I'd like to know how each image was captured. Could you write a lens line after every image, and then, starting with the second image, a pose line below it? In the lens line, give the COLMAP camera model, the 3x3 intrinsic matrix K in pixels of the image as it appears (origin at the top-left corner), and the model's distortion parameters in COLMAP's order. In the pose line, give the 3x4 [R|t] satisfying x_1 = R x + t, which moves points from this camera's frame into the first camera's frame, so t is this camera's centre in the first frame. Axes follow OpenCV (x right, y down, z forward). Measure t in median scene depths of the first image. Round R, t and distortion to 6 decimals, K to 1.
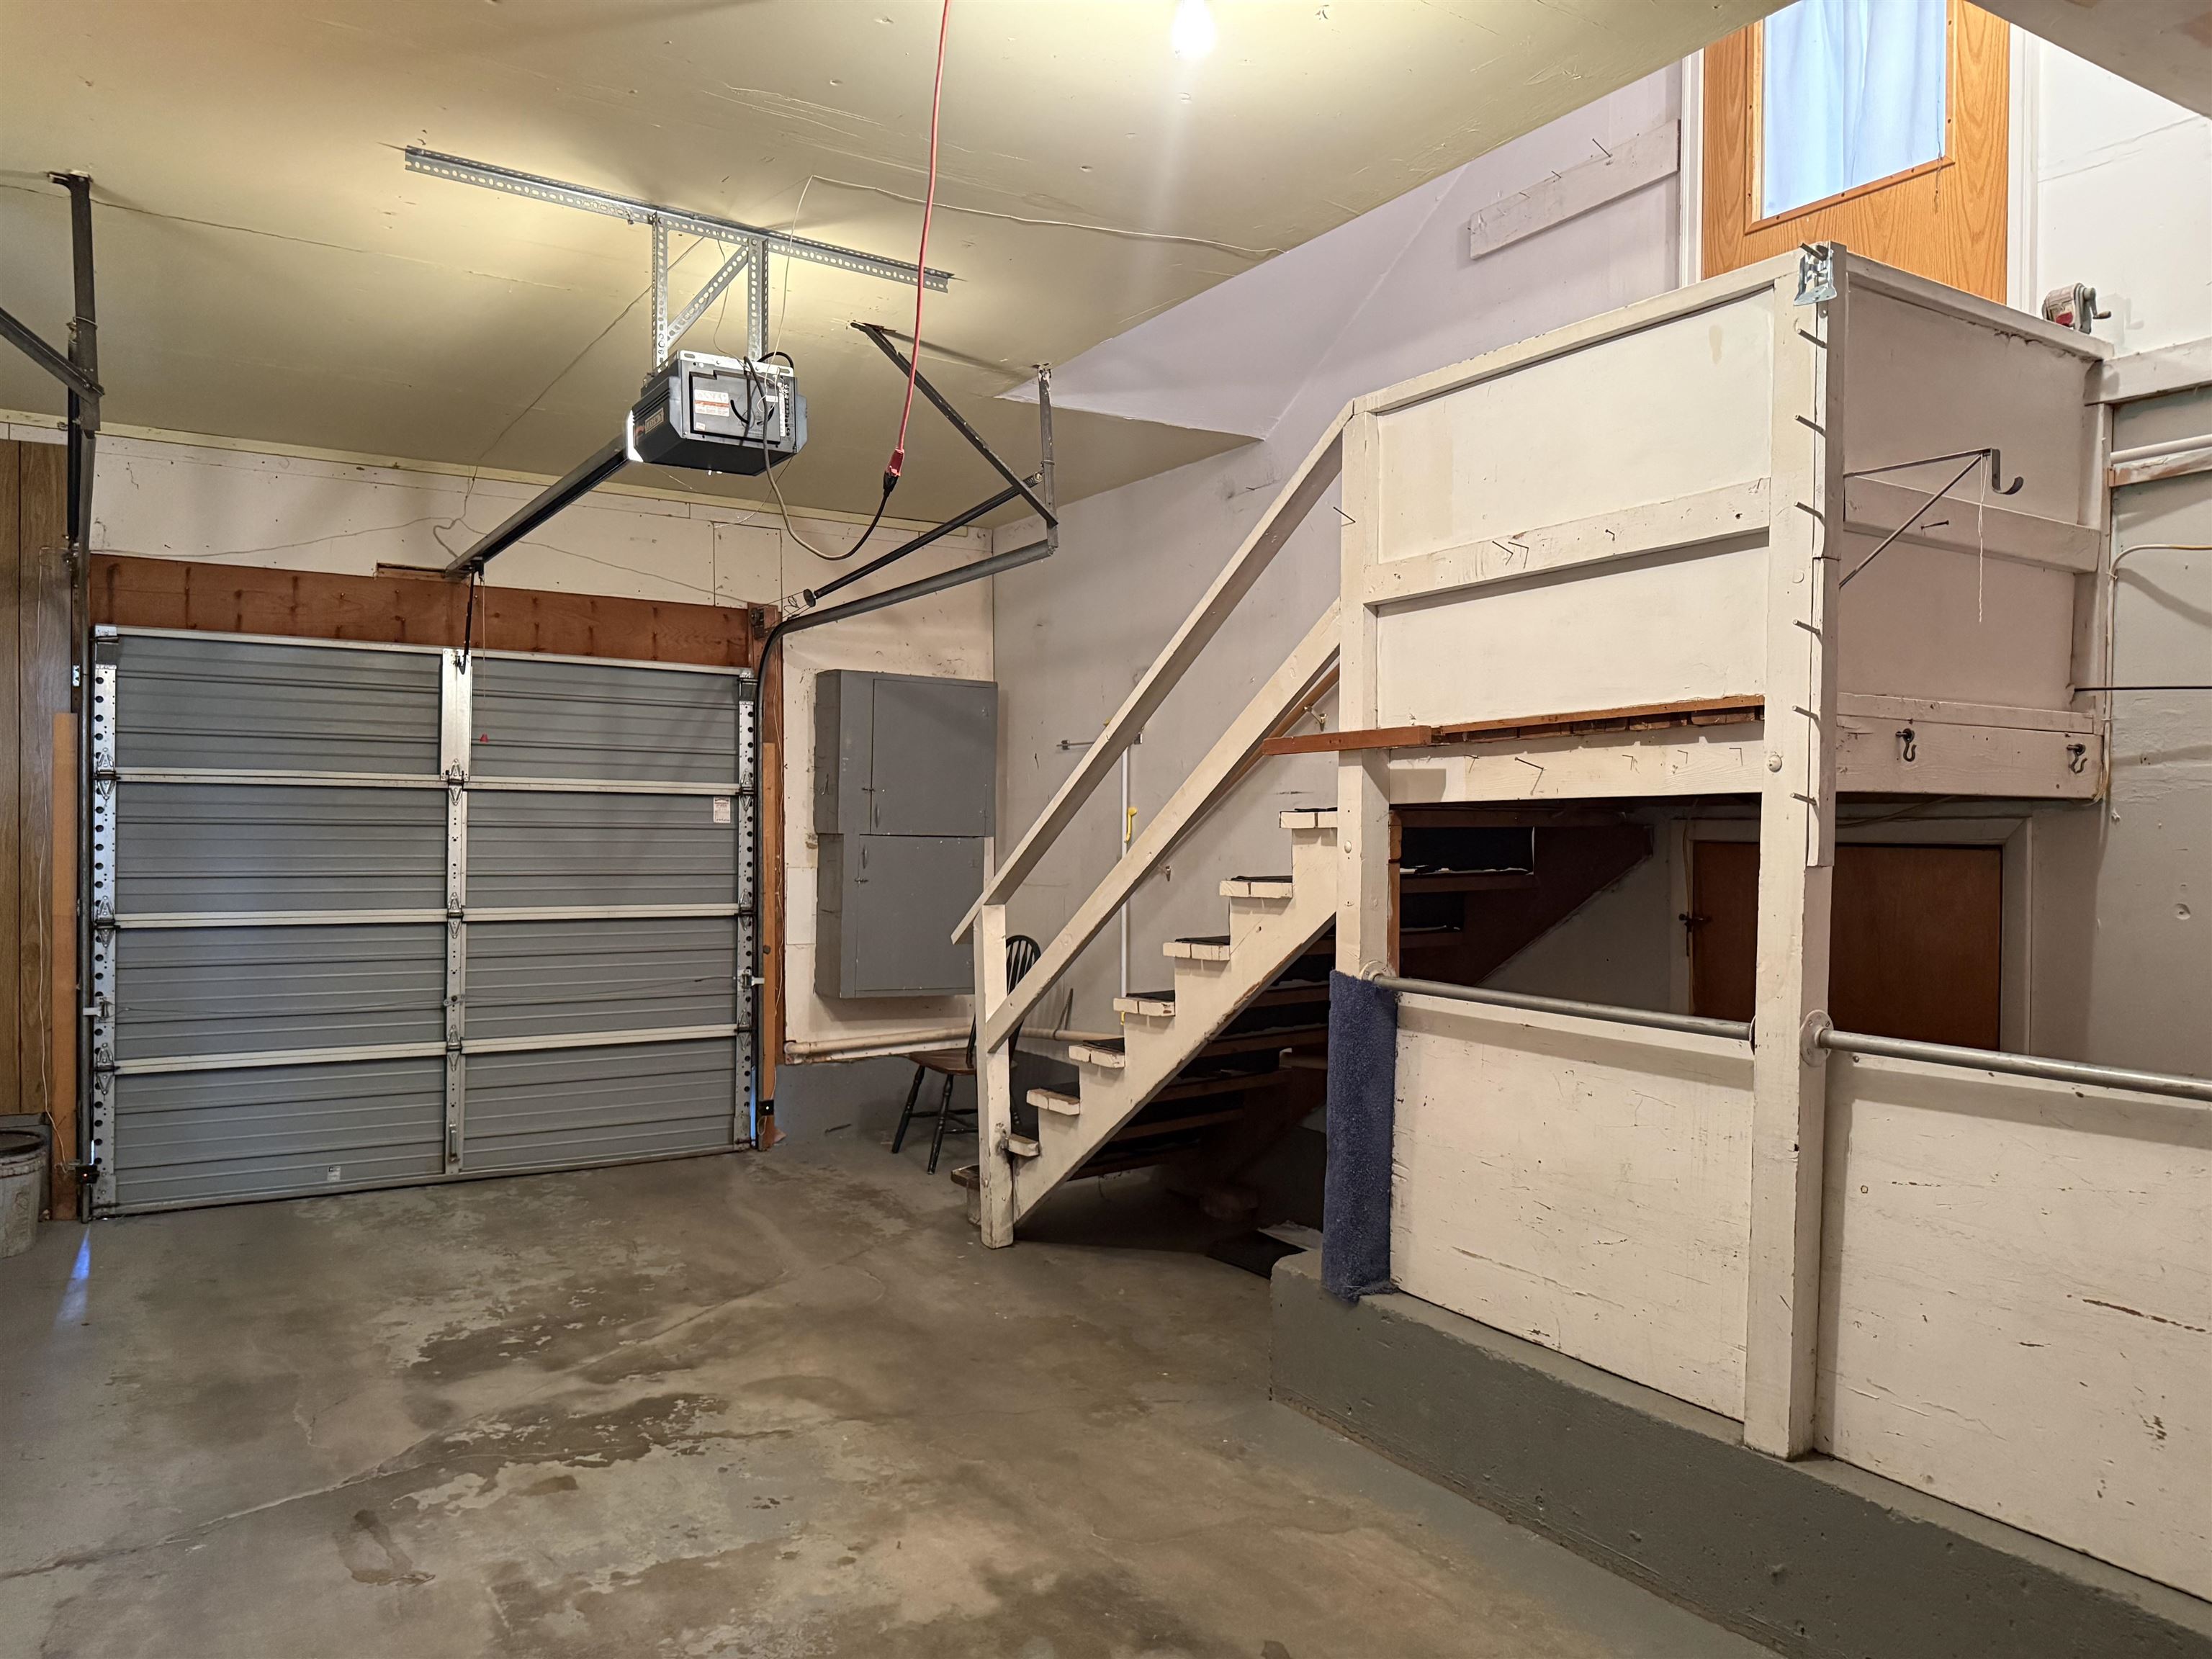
lens RADIAL K [[1569.2, 0, 1109.9], [0, 1569.2, 837.8], [0, 0, 1]] dist [0.113264, -0.117161]
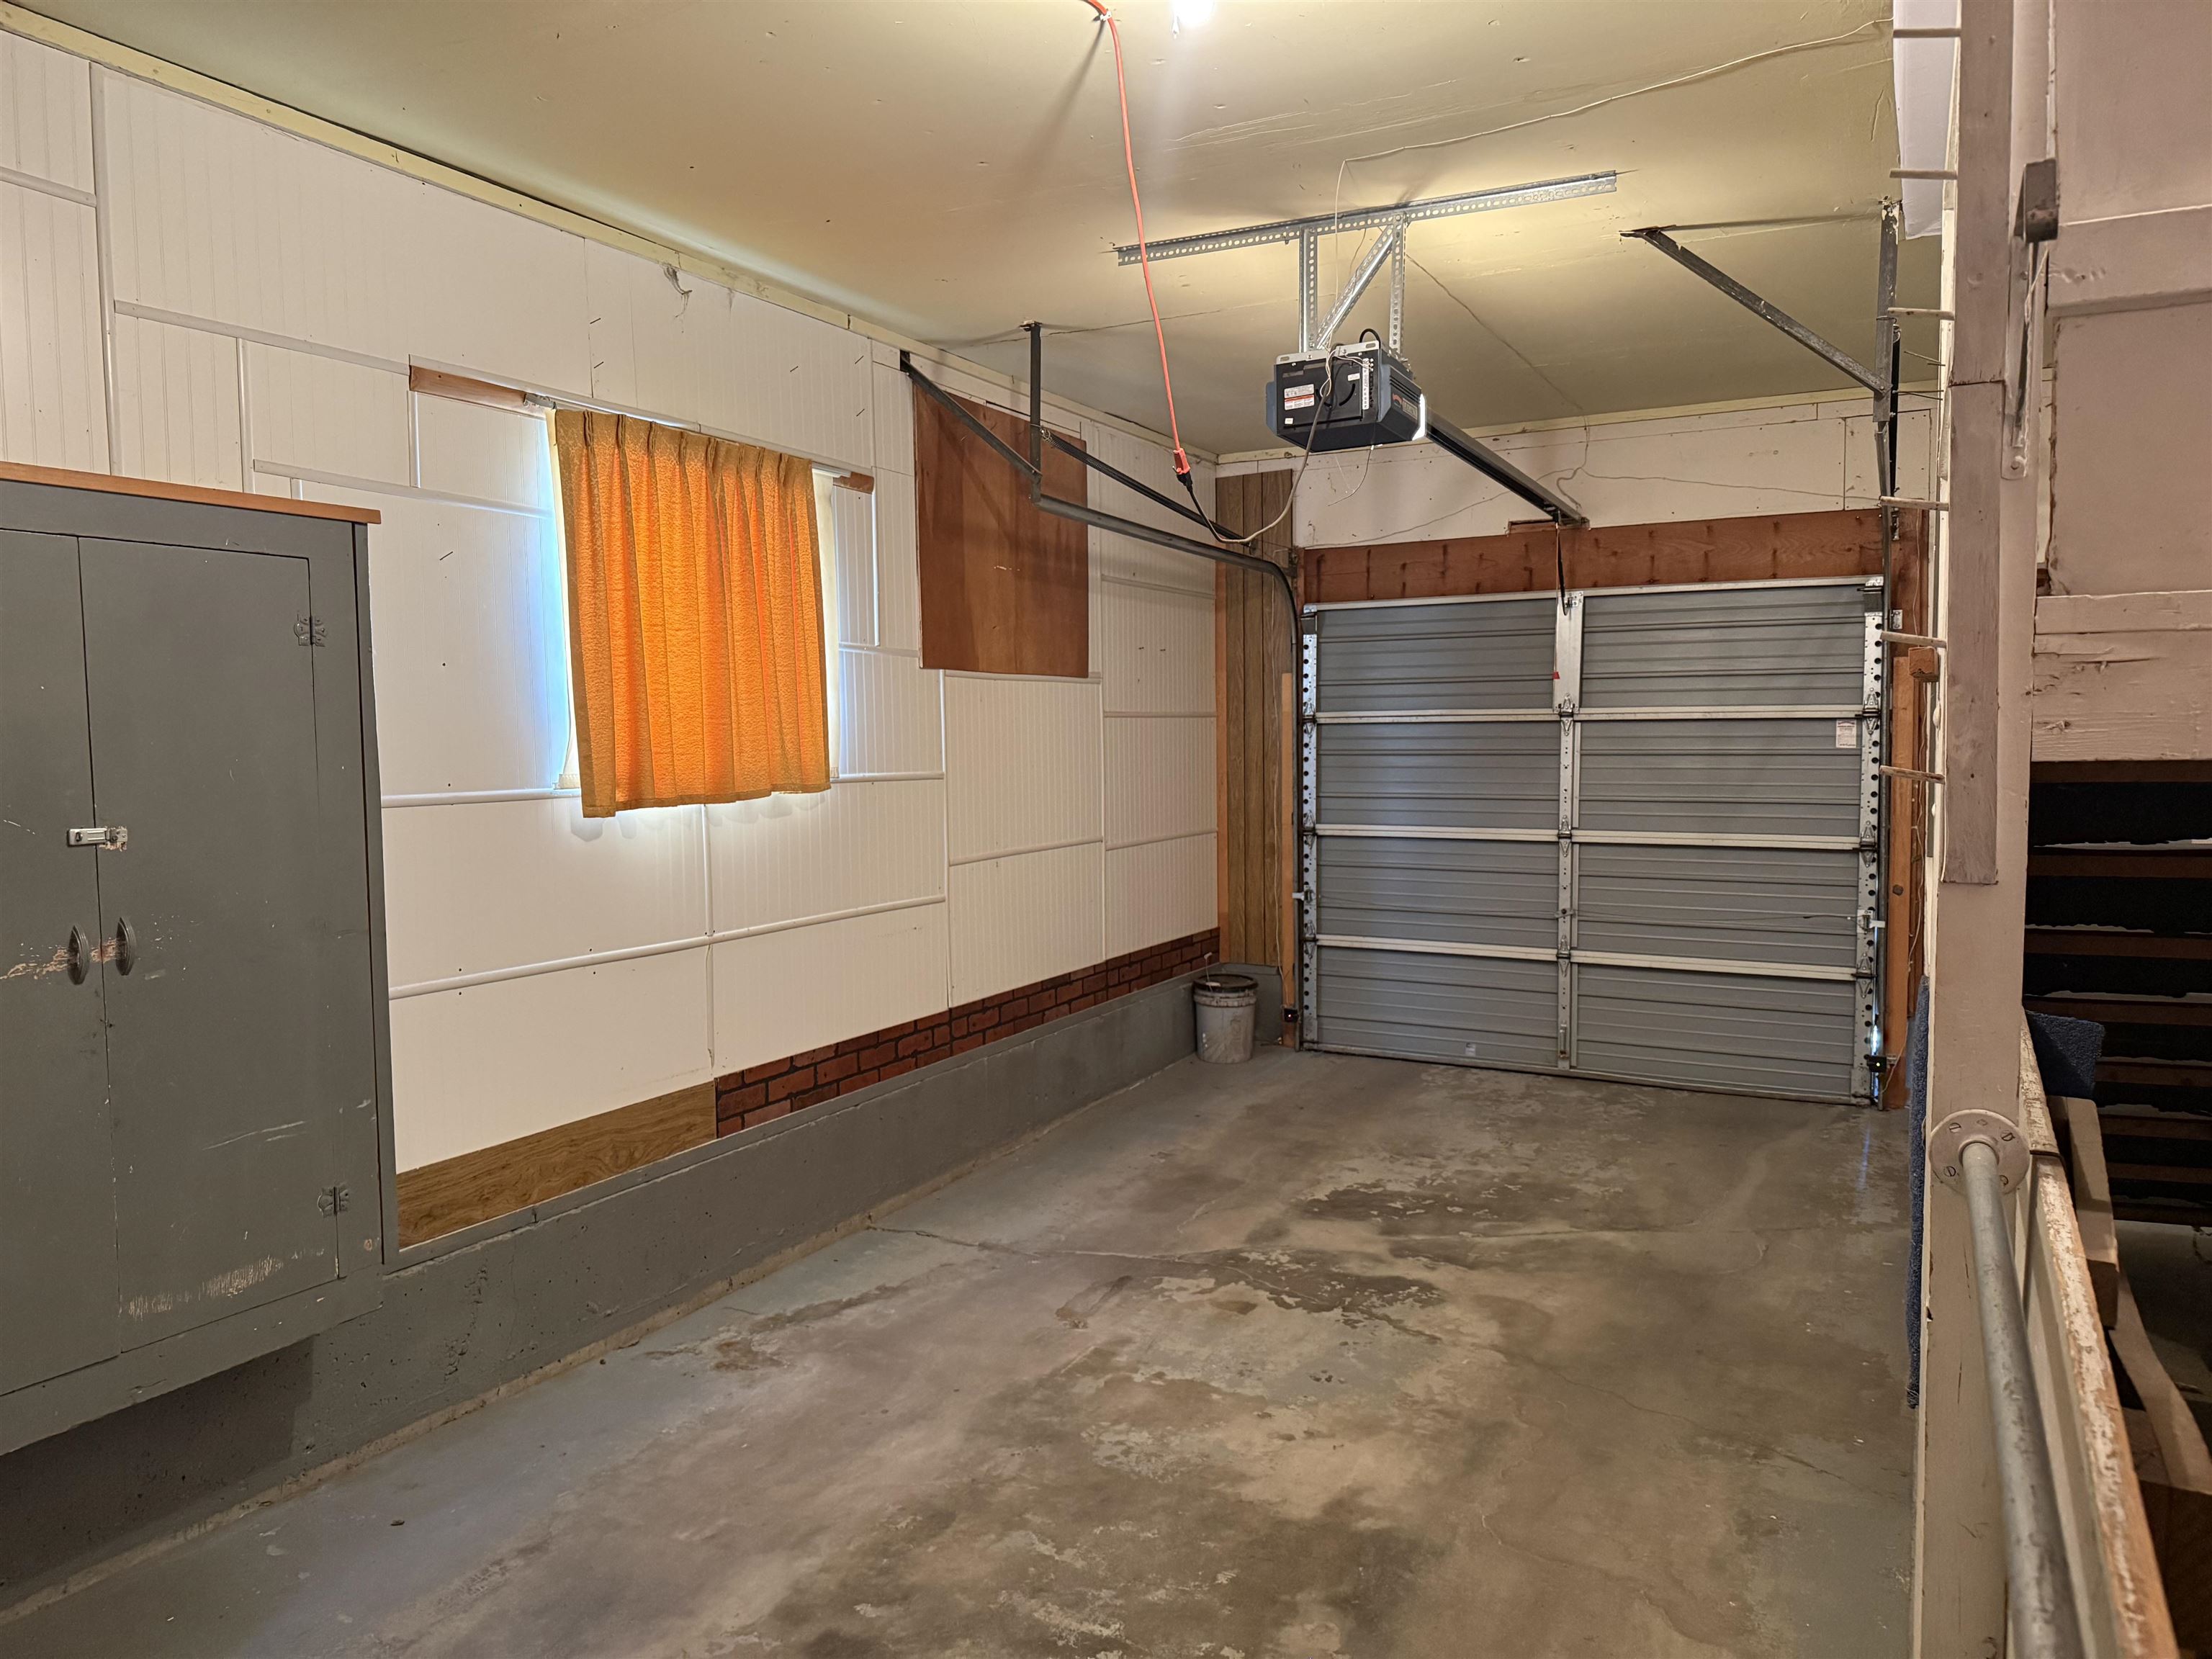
lens RADIAL K [[1569.2, 0, 1109.9], [0, 1569.2, 837.8], [0, 0, 1]] dist [0.113264, -0.117161]
pose [[0.519825, 0.047589, -0.852946, 0.454743], [0.007621, 0.998149, 0.060336, -0.023490], [0.854239, -0.037864, 0.518500, 0.212889]]
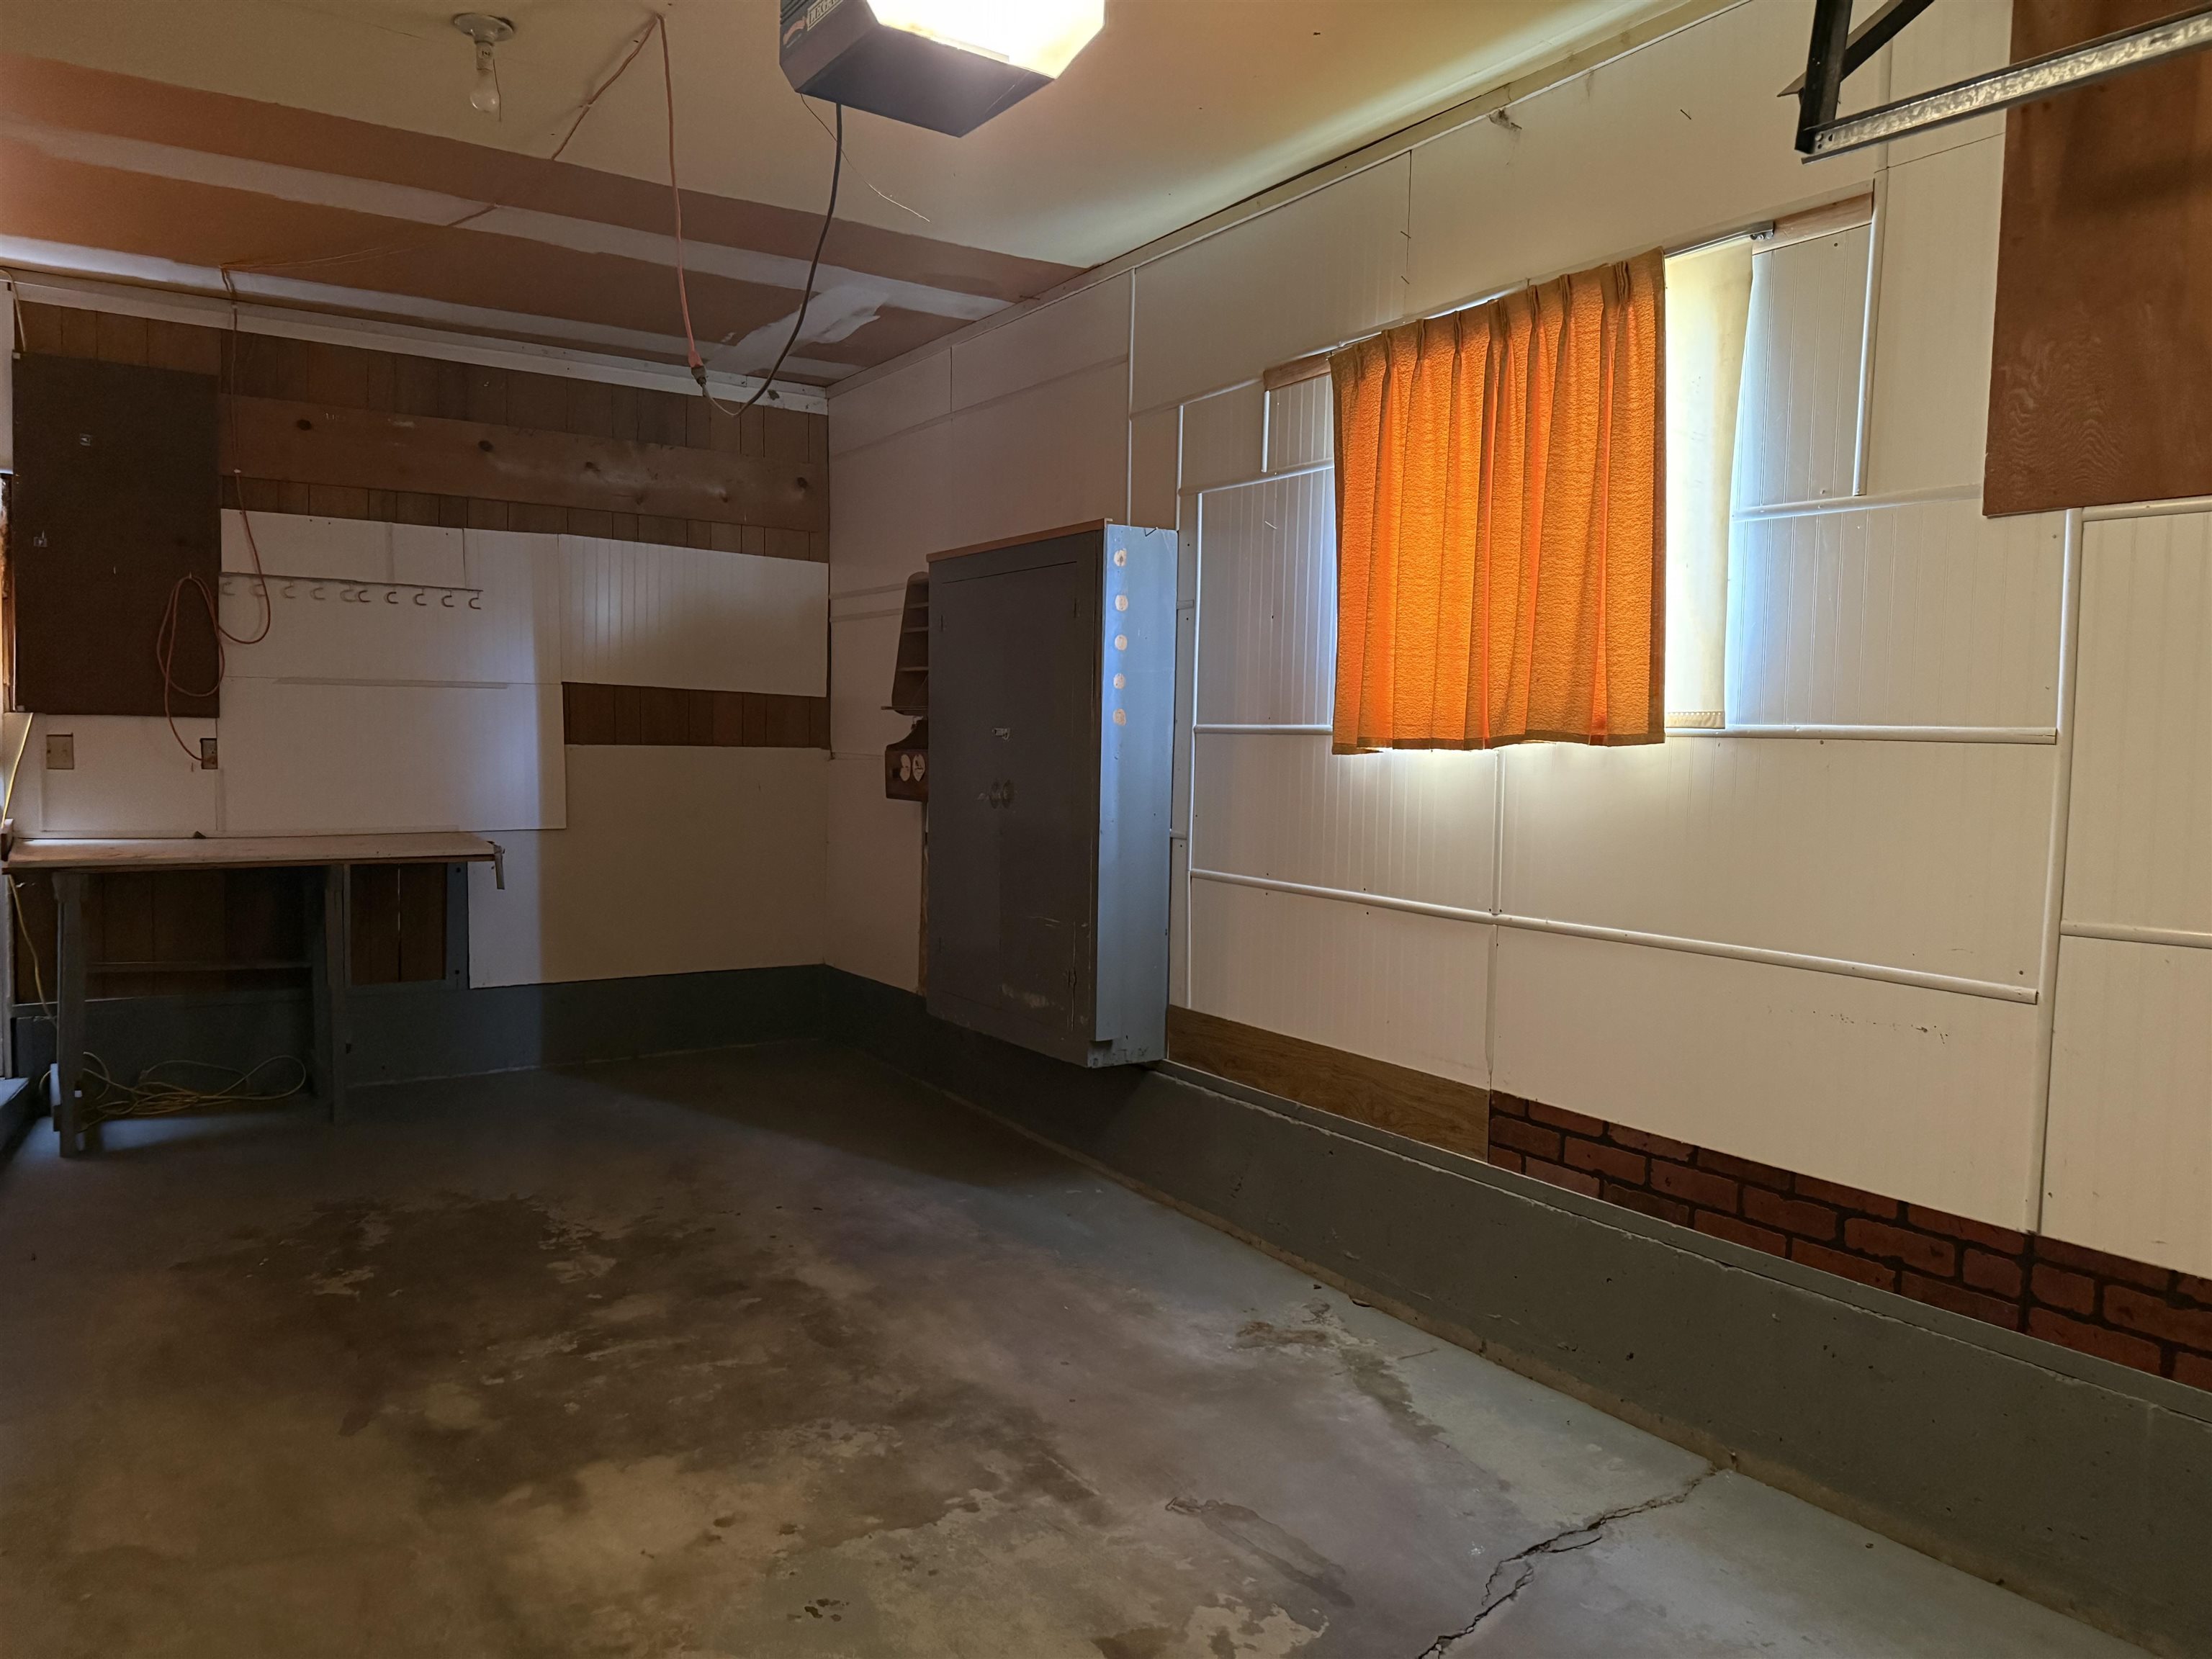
lens RADIAL K [[1620.7, 0, 1132.5], [0, 1620.7, 854.5], [0, 0, 1]] dist [0.070437, -0.083379]
pose [[-0.999359, -0.021099, -0.028916, -0.231151], [-0.023392, 0.996408, 0.081392, -0.000430], [0.027095, 0.082017, -0.996263, 1.219545]]
